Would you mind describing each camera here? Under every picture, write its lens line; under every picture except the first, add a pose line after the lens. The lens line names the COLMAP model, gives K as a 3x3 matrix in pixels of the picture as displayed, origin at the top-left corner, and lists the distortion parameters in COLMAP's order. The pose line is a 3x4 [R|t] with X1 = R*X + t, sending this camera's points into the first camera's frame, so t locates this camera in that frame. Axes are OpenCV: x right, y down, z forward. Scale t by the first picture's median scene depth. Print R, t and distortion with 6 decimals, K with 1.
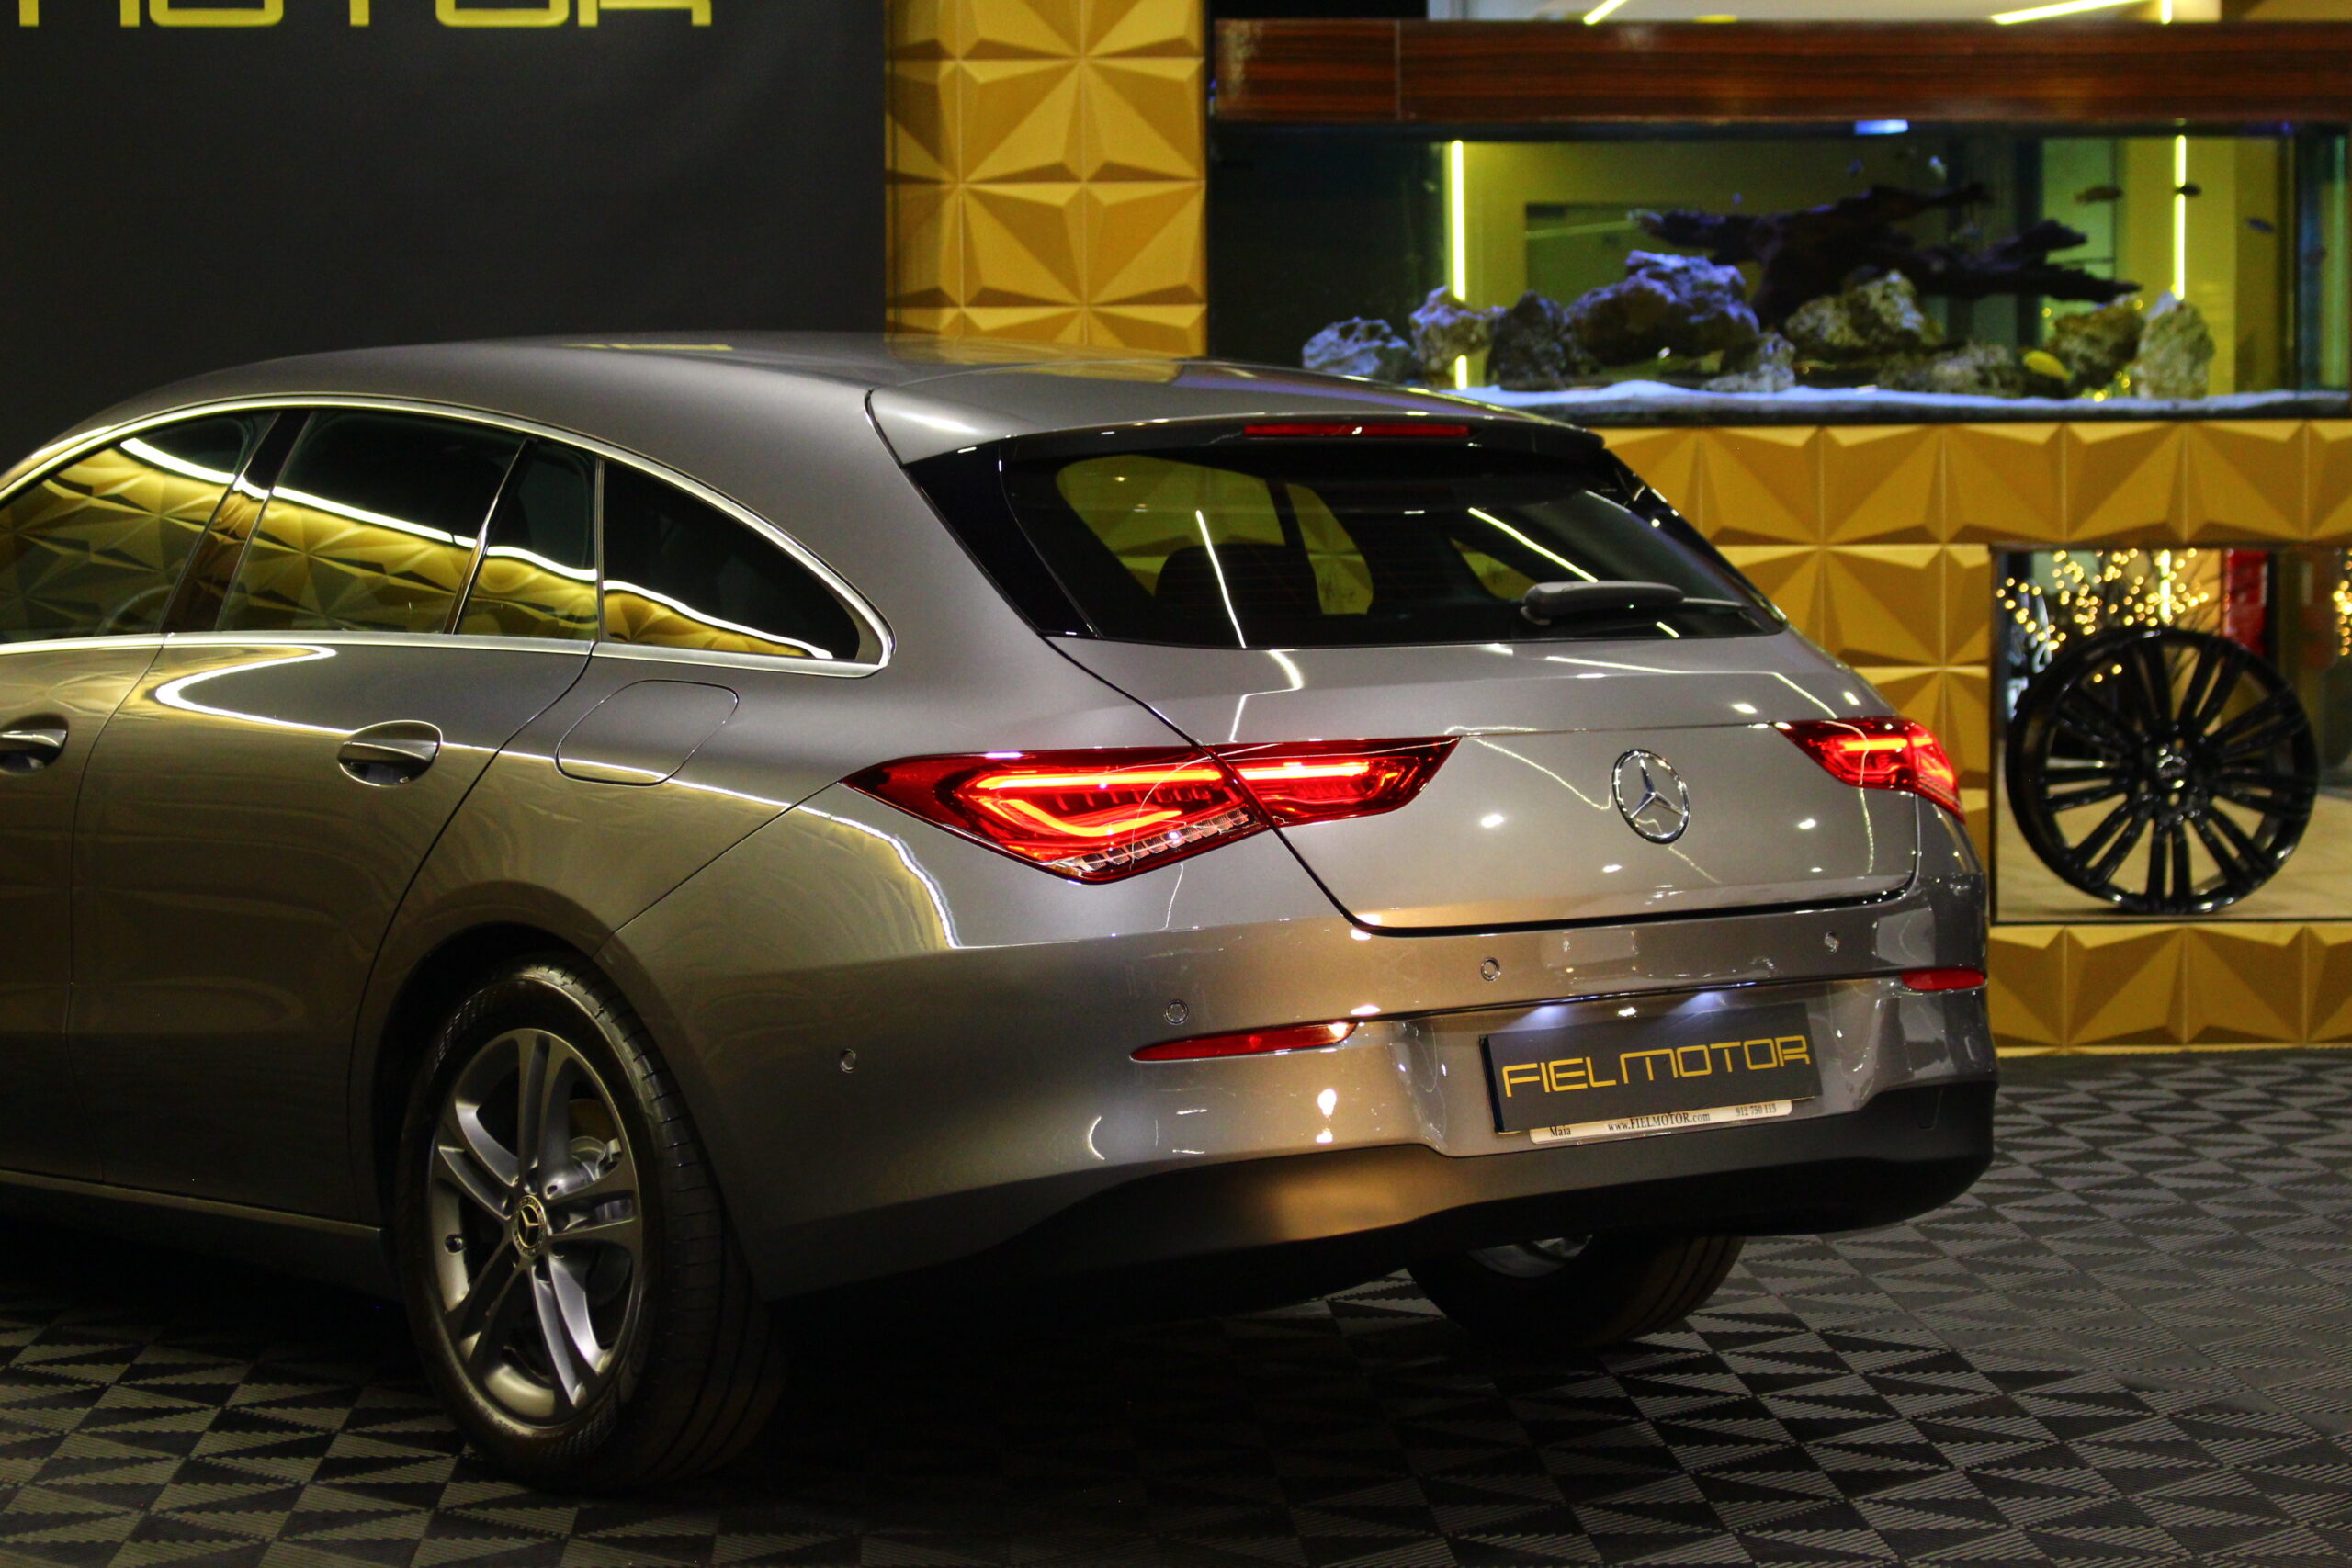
lens RADIAL K [[5337.0, 0, 1176.0], [0, 5337.0, 784.0], [0, 0, 1]] dist [0.011557, 0.018253]
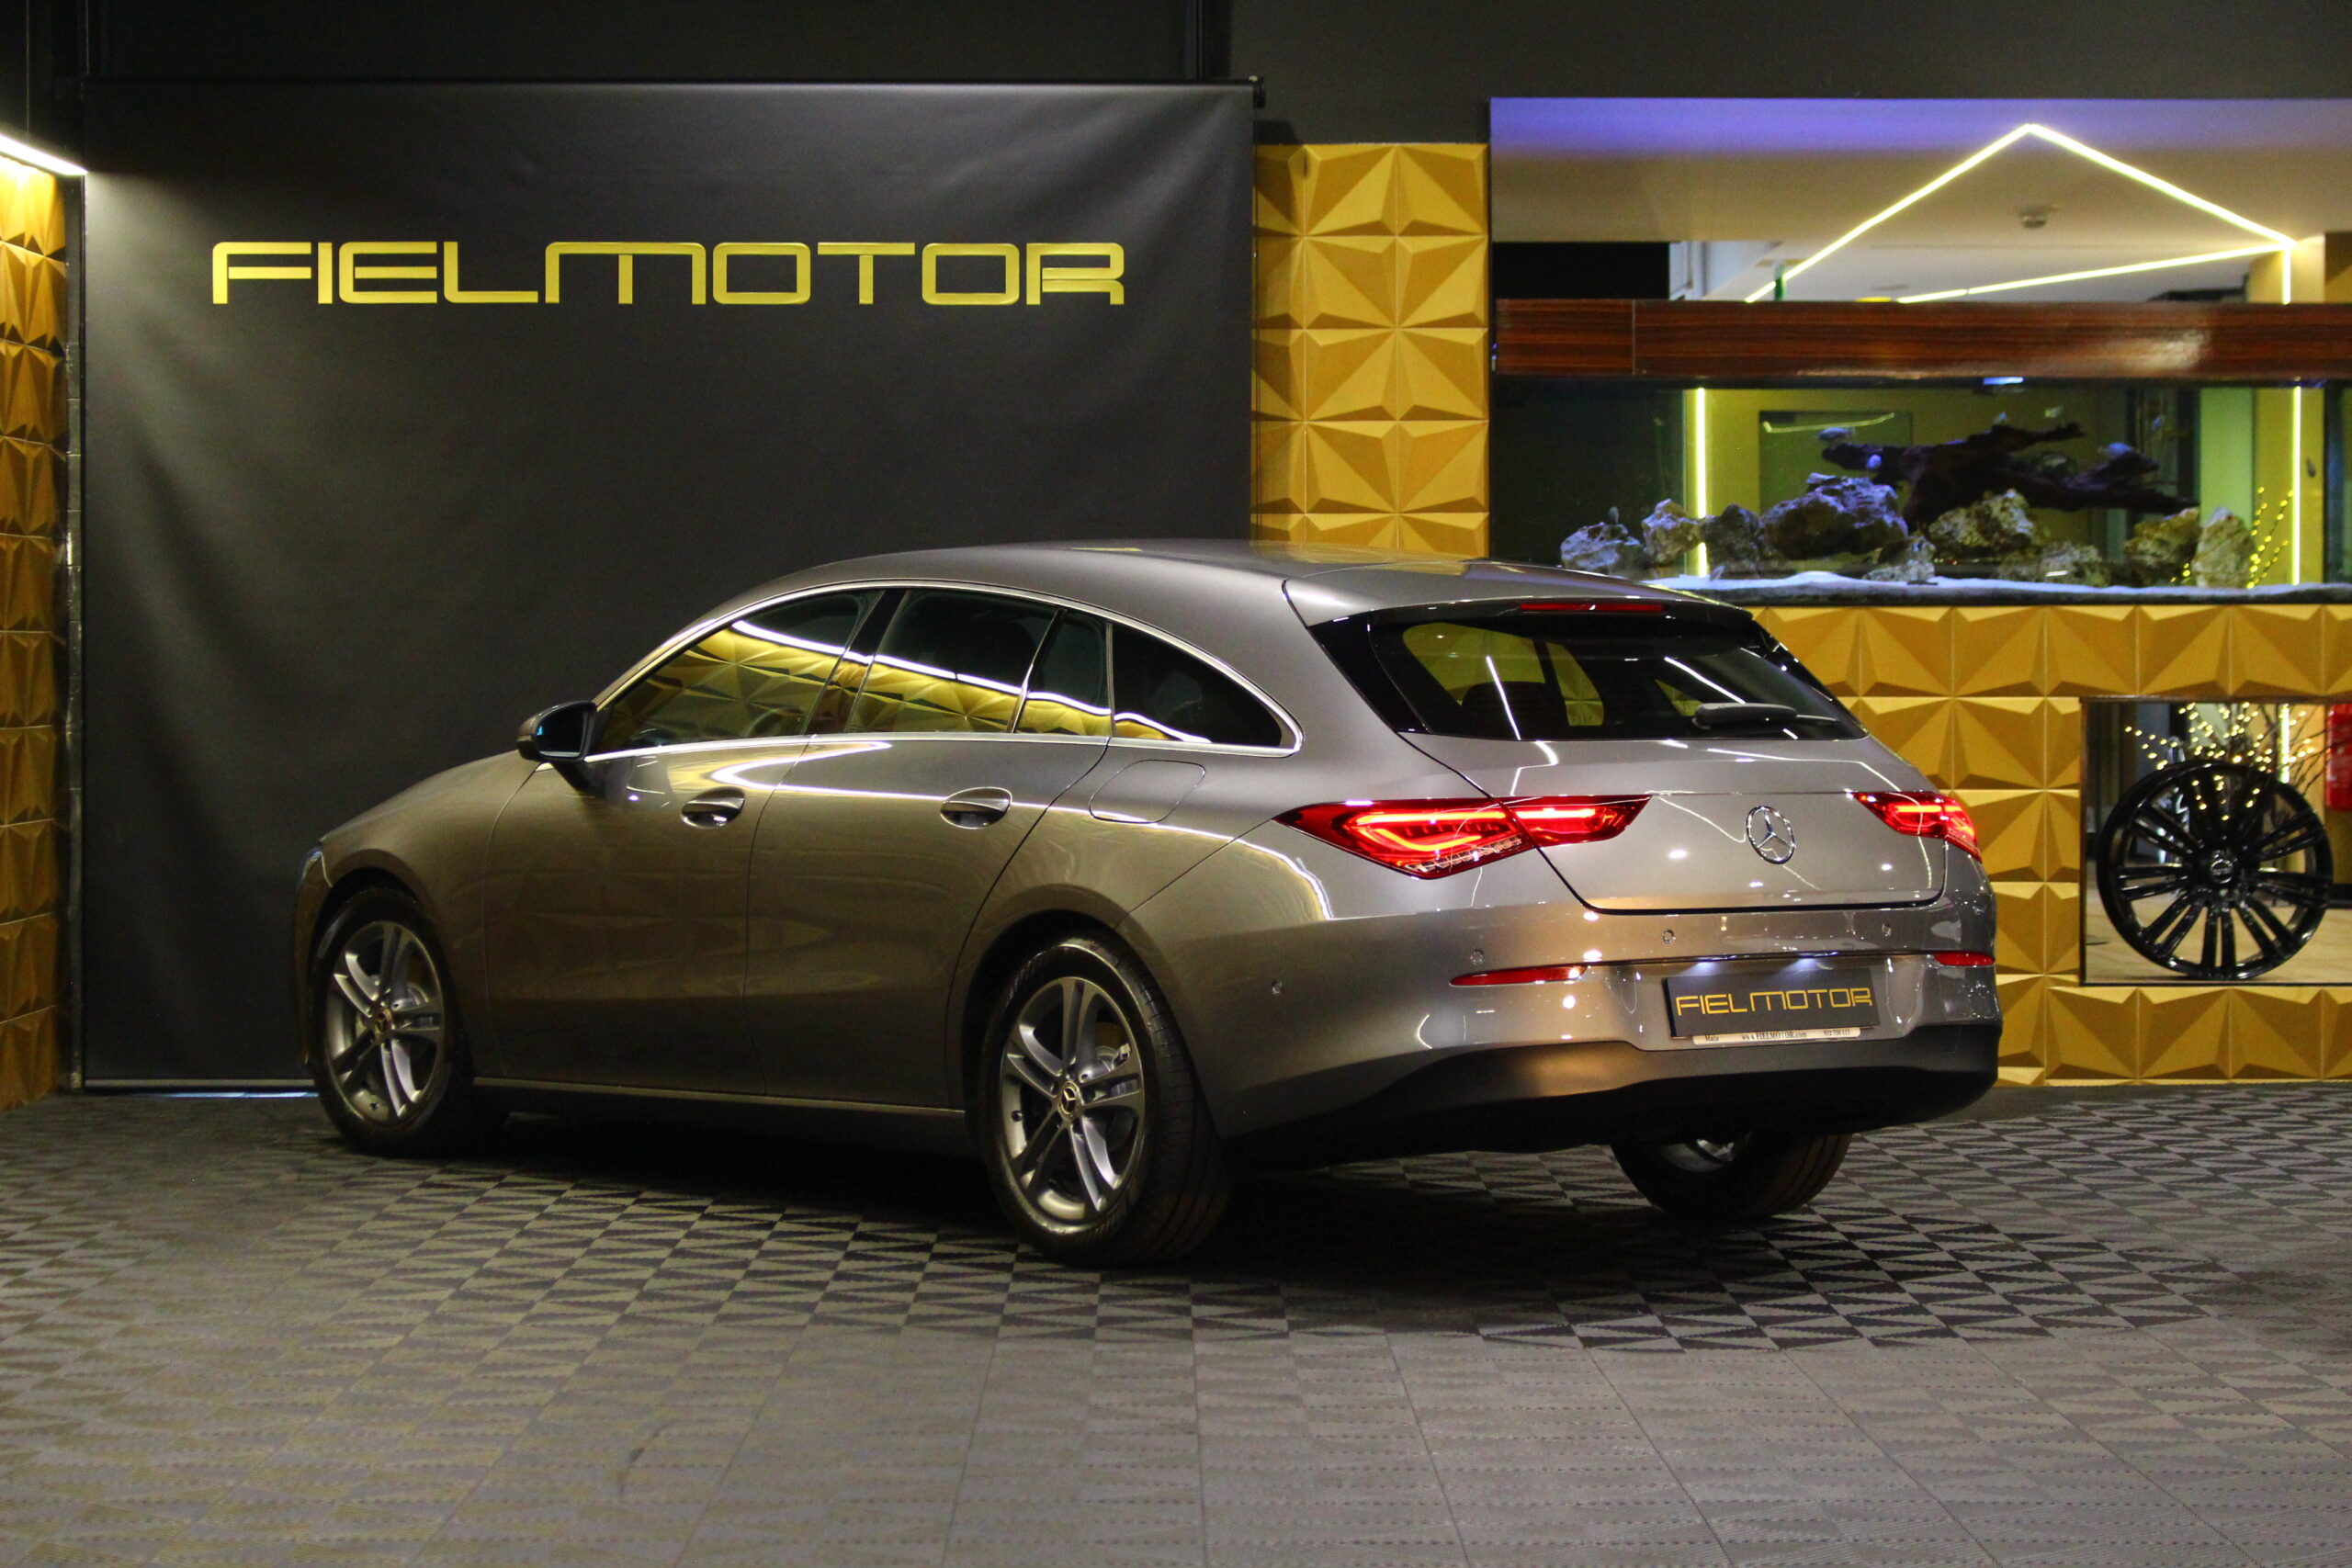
lens RADIAL K [[7071.2, 0, 1176.0], [0, 7071.2, 784.0], [0, 0, 1]] dist [0.030588, -0.571863]
pose [[0.999434, 0.007809, -0.032725, -0.014965], [-0.009136, 0.999134, -0.040591, 0.053895], [0.032380, 0.040867, 0.998640, -0.816473]]
